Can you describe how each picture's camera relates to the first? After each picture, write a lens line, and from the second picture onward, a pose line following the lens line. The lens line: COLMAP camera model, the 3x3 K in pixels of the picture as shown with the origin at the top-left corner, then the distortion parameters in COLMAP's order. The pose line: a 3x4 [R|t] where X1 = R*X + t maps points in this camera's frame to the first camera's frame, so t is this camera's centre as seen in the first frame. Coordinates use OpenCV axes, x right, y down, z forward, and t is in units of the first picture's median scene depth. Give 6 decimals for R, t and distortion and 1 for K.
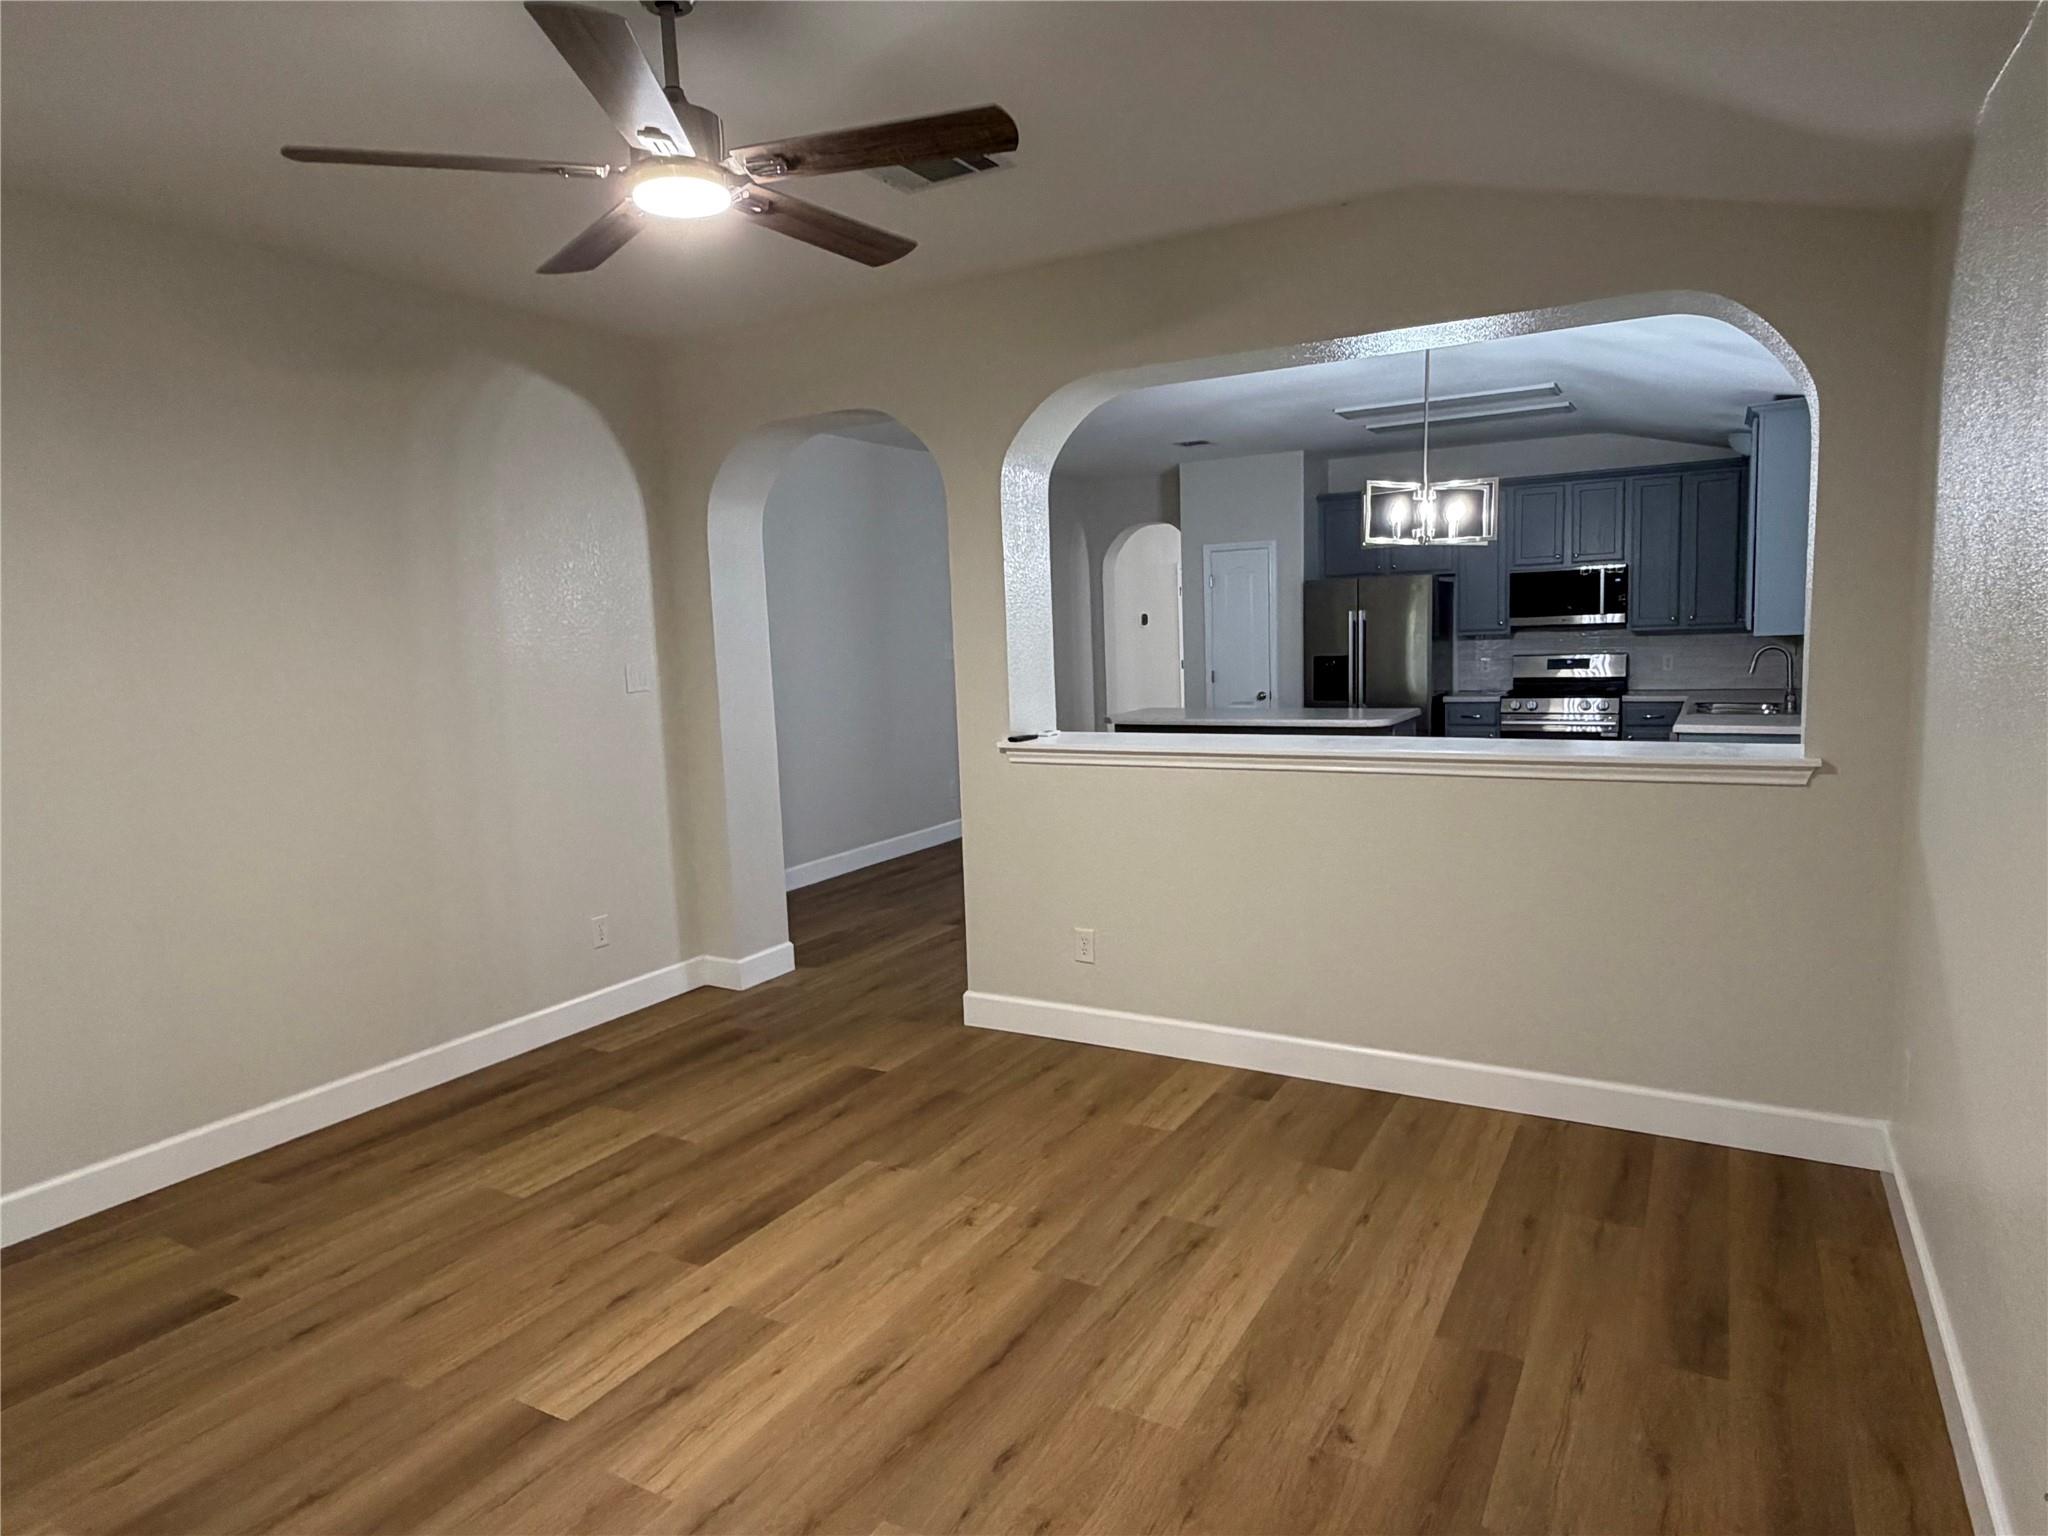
lens RADIAL K [[1226.0, 0, 1024.0], [0, 1226.0, 768.0], [0, 0, 1]] dist [-0.000886, 0.000574]
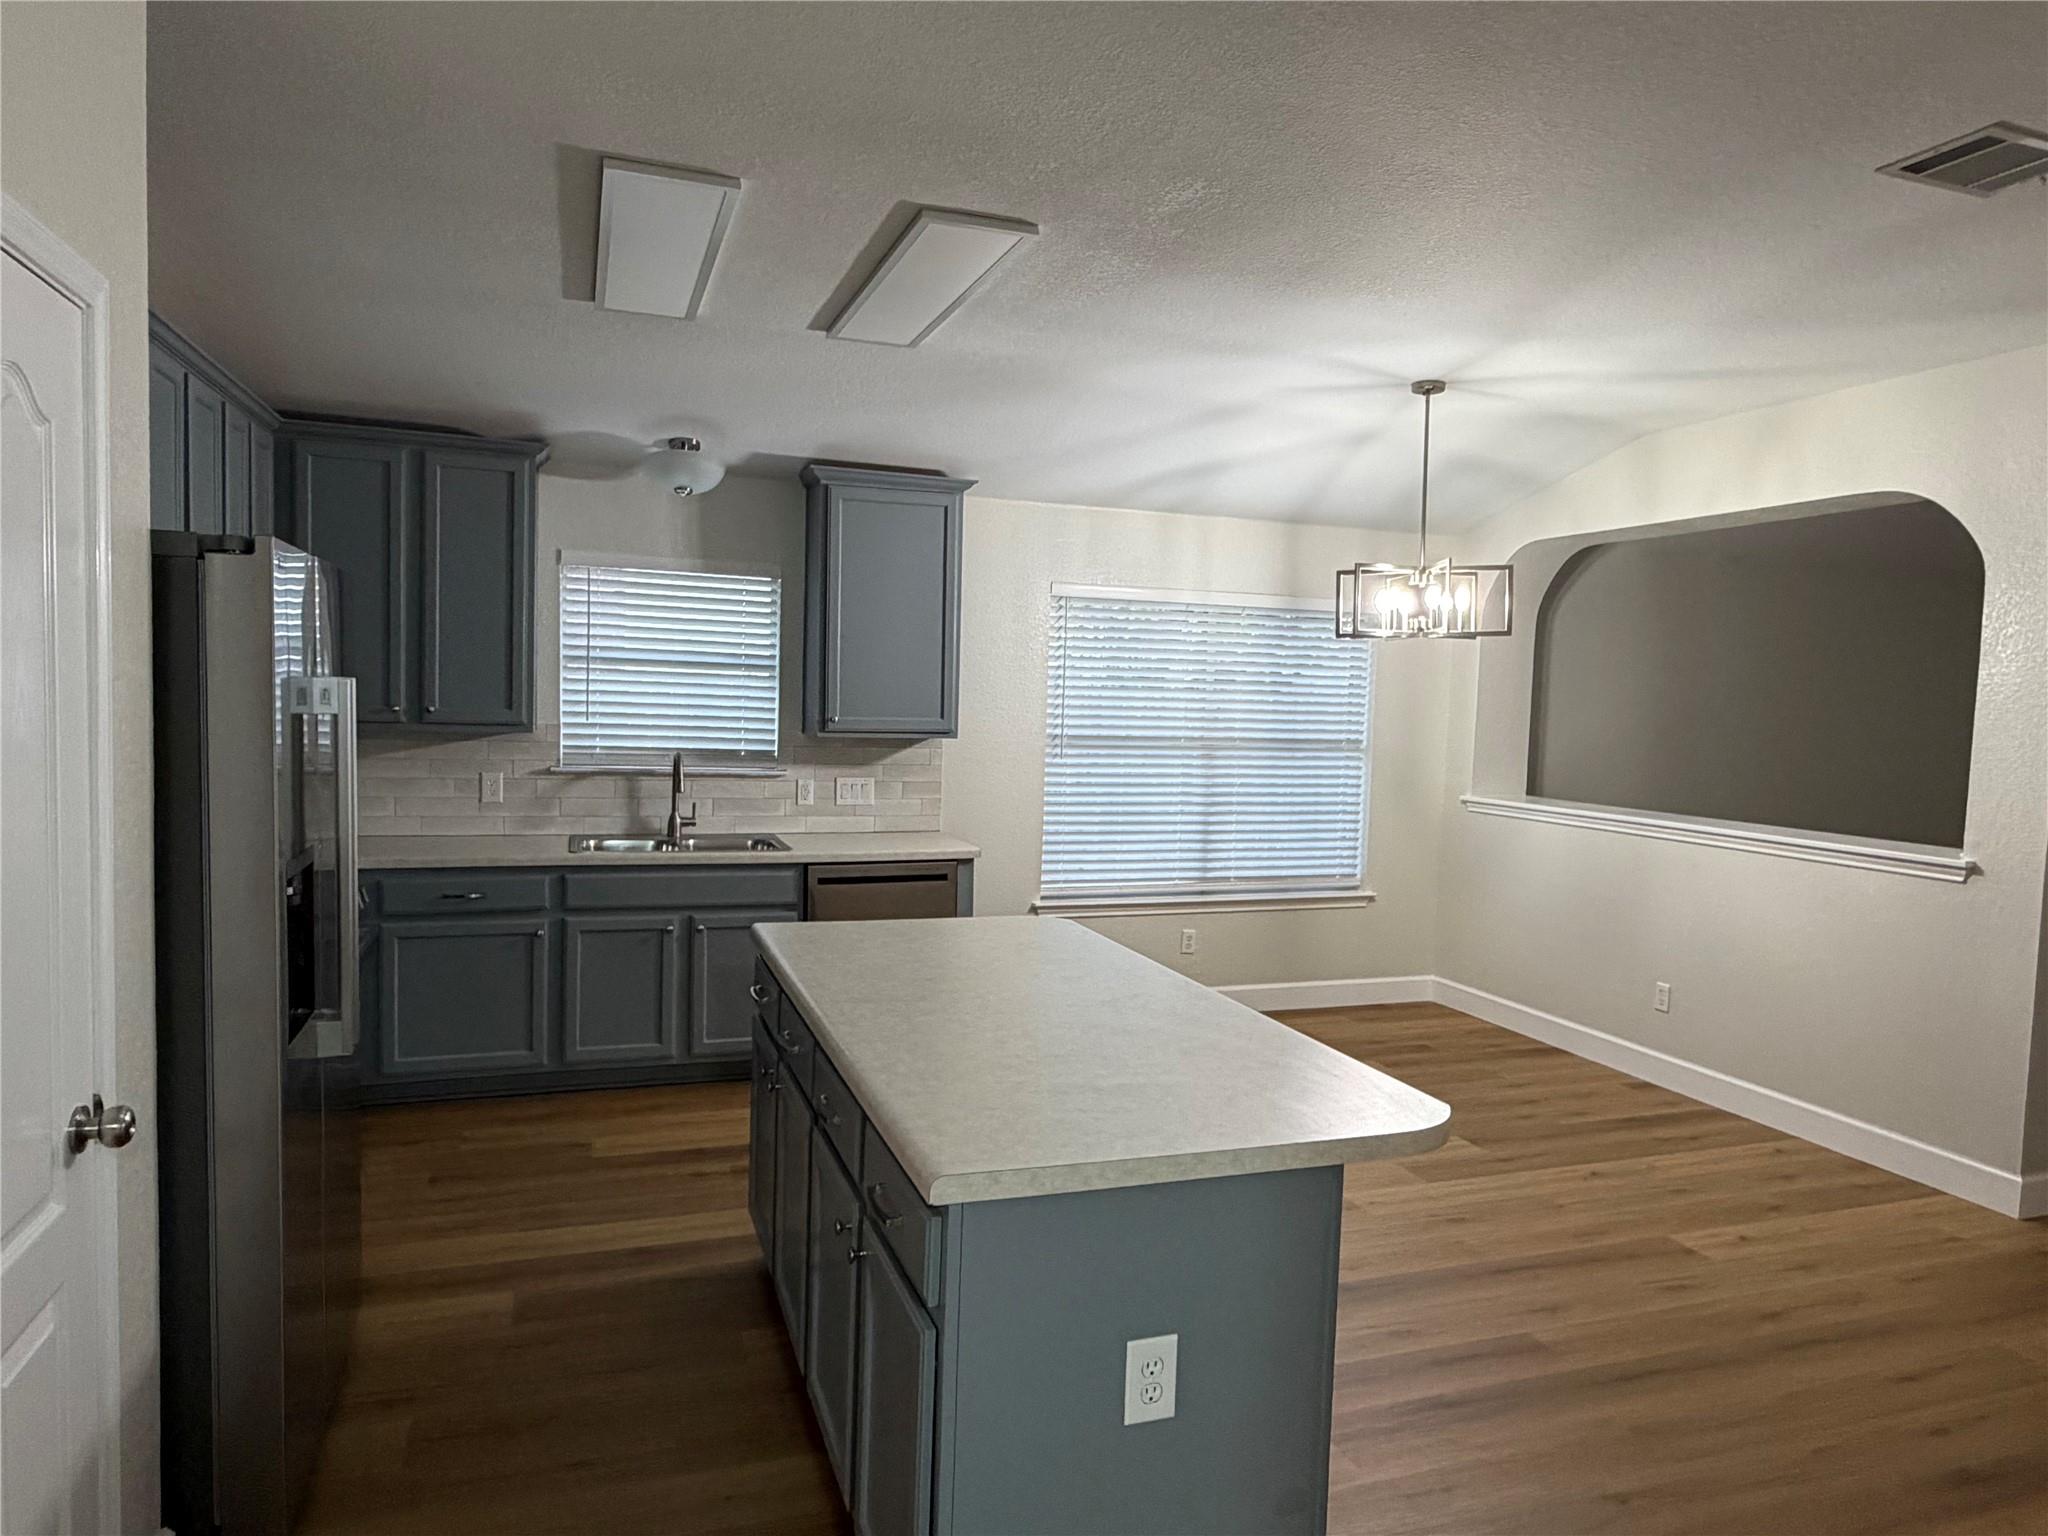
lens RADIAL K [[1274.1, 0, 1024.0], [0, 1274.1, 768.0], [0, 0, 1]] dist [0.000992, 0.000393]
pose [[-0.757598, -0.029612, 0.652049, -0.064777], [0.070117, 0.989498, 0.126403, -0.298587], [-0.648944, 0.141483, -0.747565, 2.495189]]
